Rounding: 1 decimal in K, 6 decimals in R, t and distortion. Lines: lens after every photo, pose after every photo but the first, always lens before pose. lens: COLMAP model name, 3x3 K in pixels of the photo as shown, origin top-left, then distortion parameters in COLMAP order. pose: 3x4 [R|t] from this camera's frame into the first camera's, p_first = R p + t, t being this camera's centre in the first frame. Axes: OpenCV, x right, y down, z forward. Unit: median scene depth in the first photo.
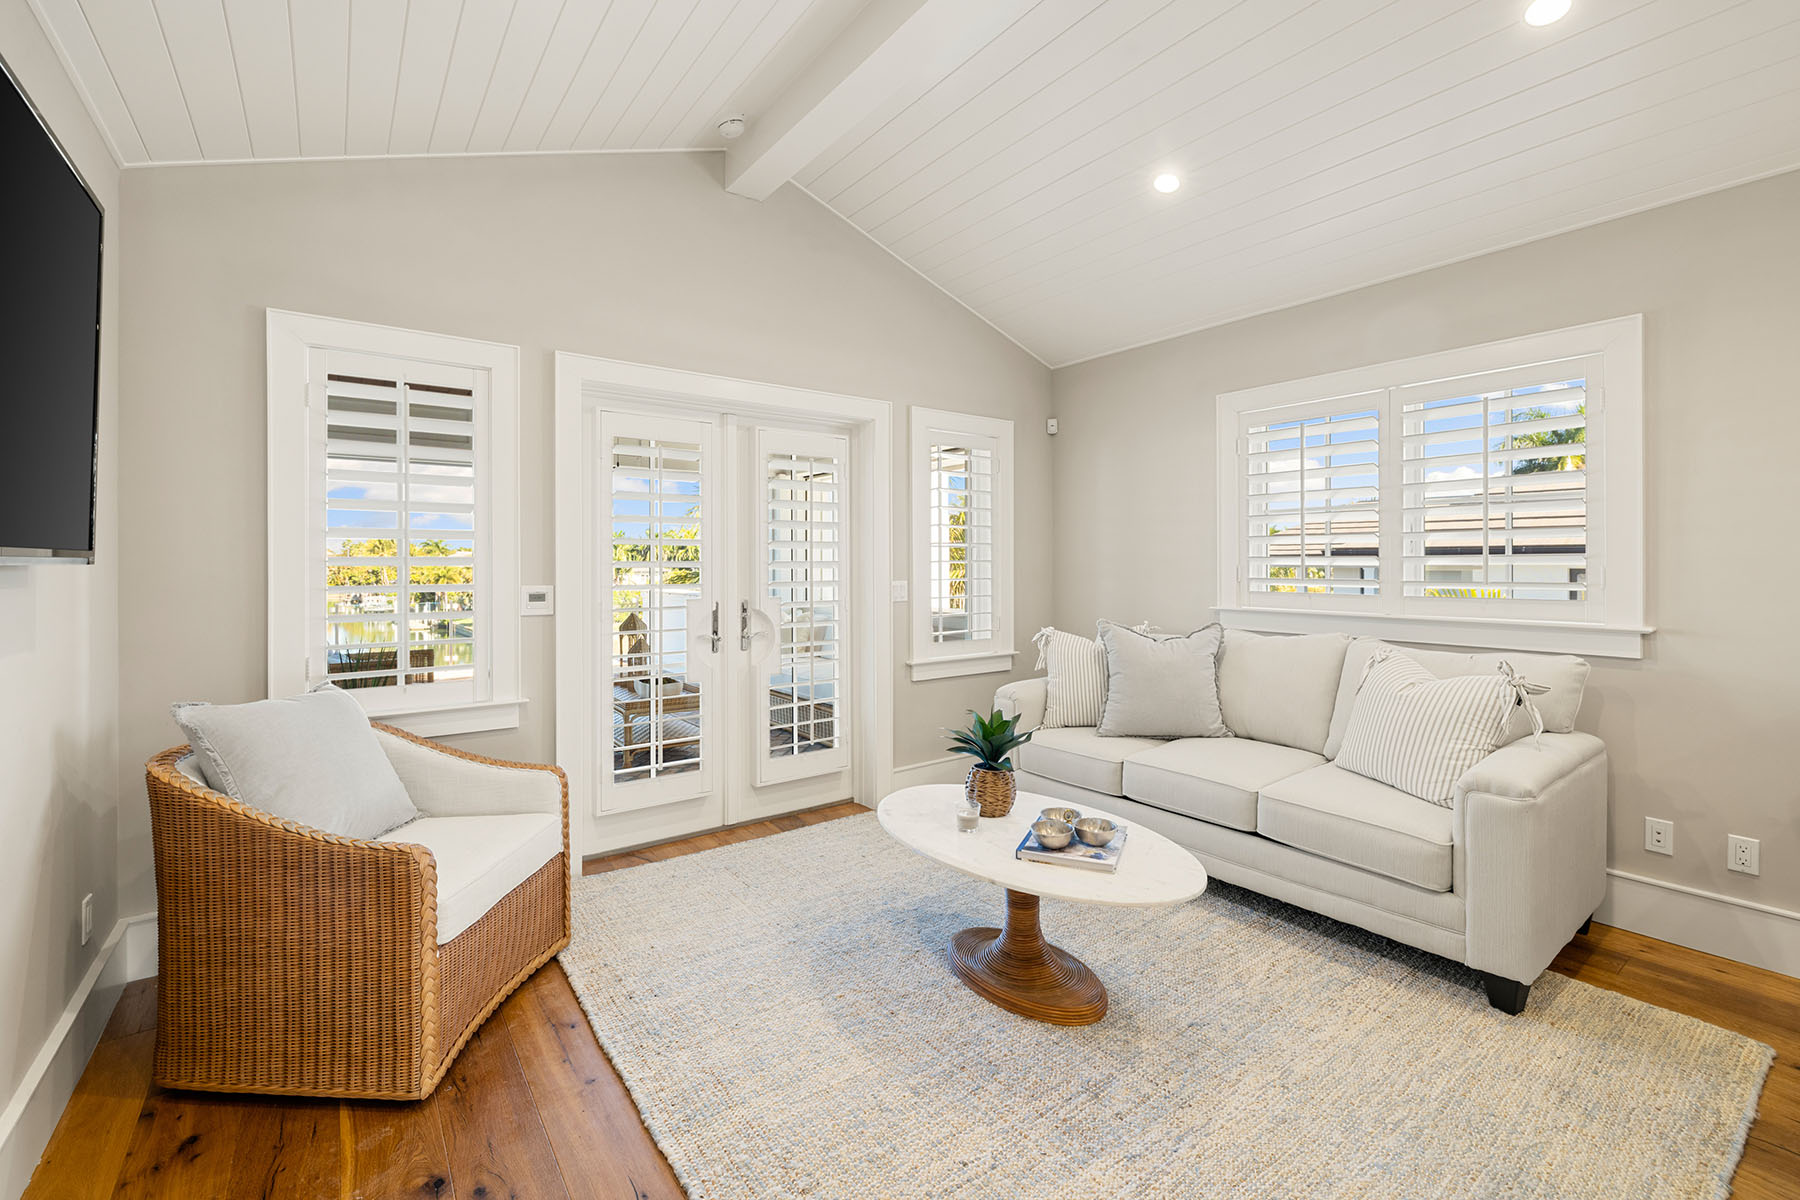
lens RADIAL K [[763.5, 0, 905.3], [0, 763.5, 584.8], [0, 0, 1]] dist [0.000501, 0.000196]
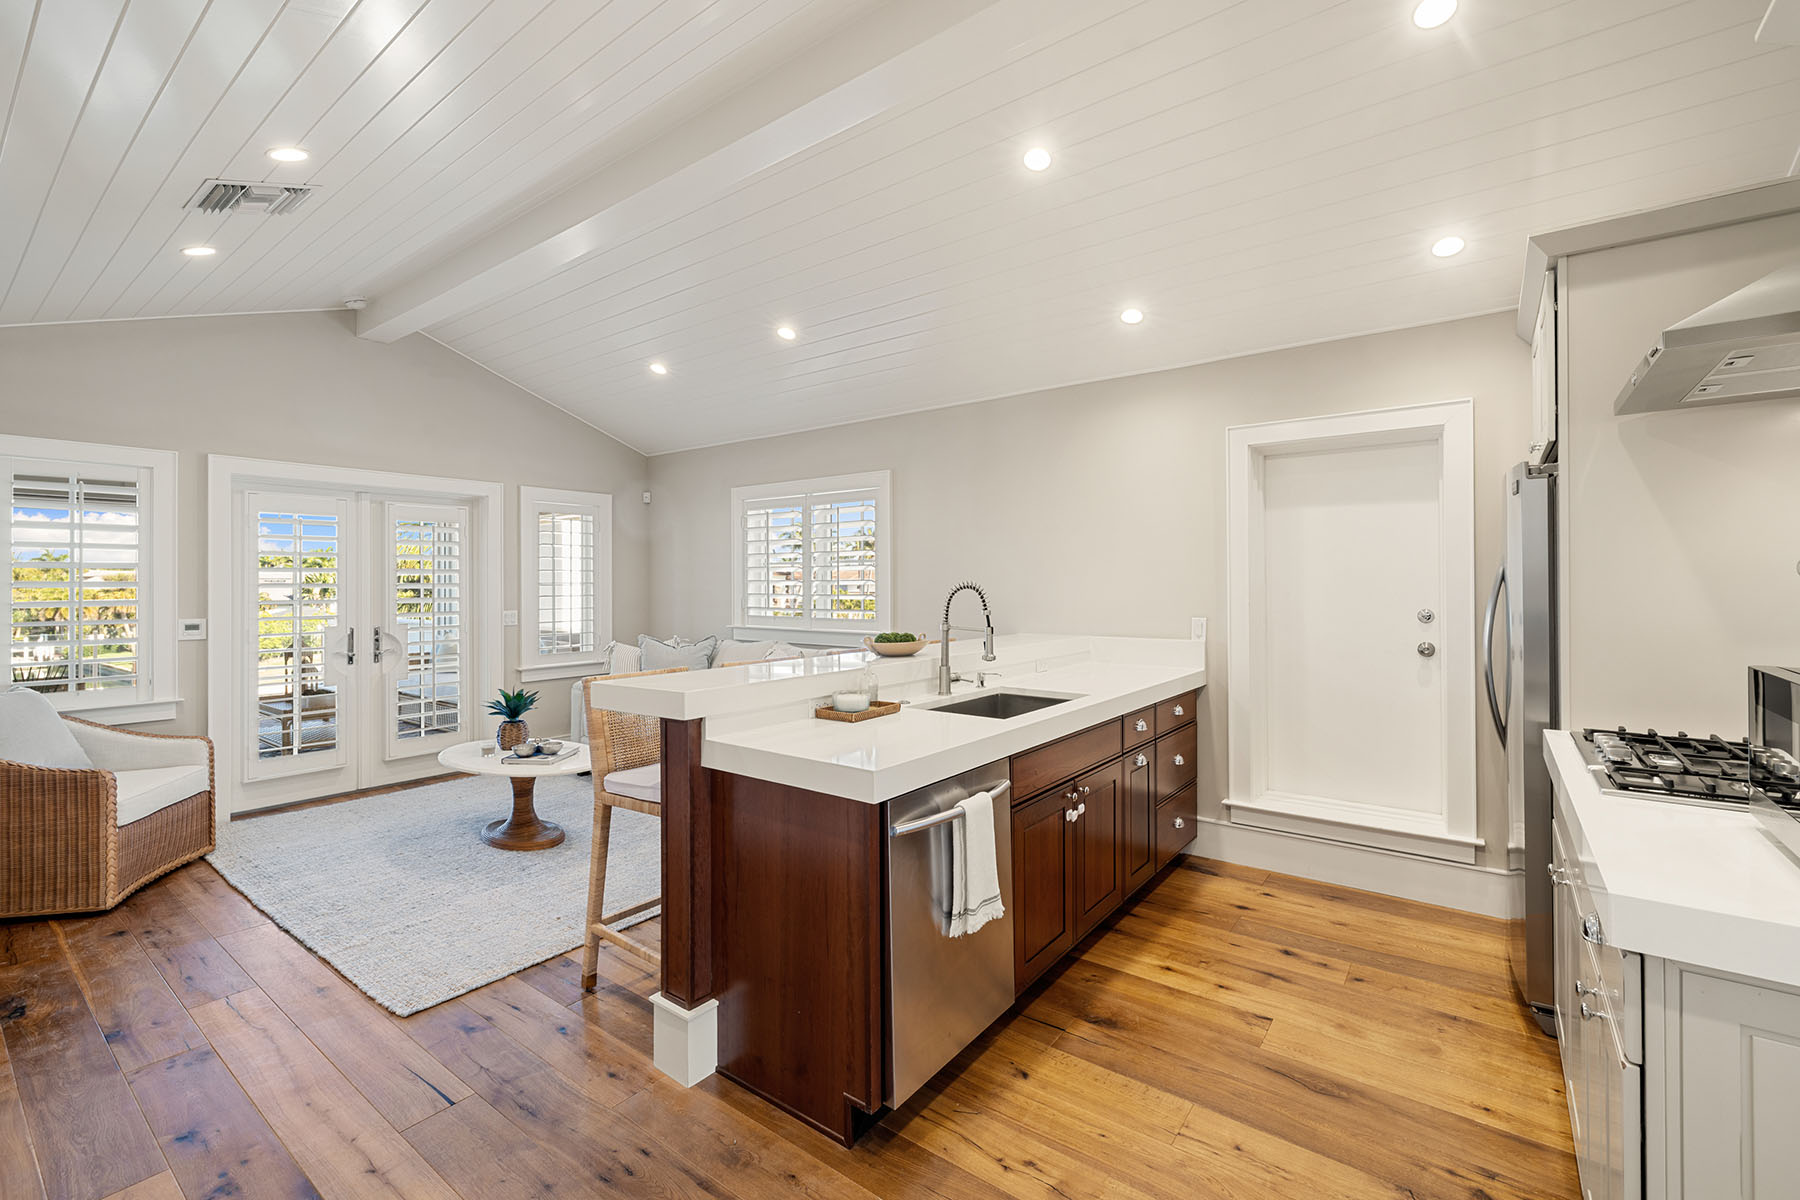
lens RADIAL K [[763.5, 0, 899.7], [0, 763.5, 594.0], [0, 0, 1]] dist [0.000501, 0.000196]
pose [[0.959697, -0.005622, 0.280980, 0.466645], [0.009422, 0.999882, -0.012175, -0.019664], [-0.280878, 0.014331, 0.959636, -0.895708]]
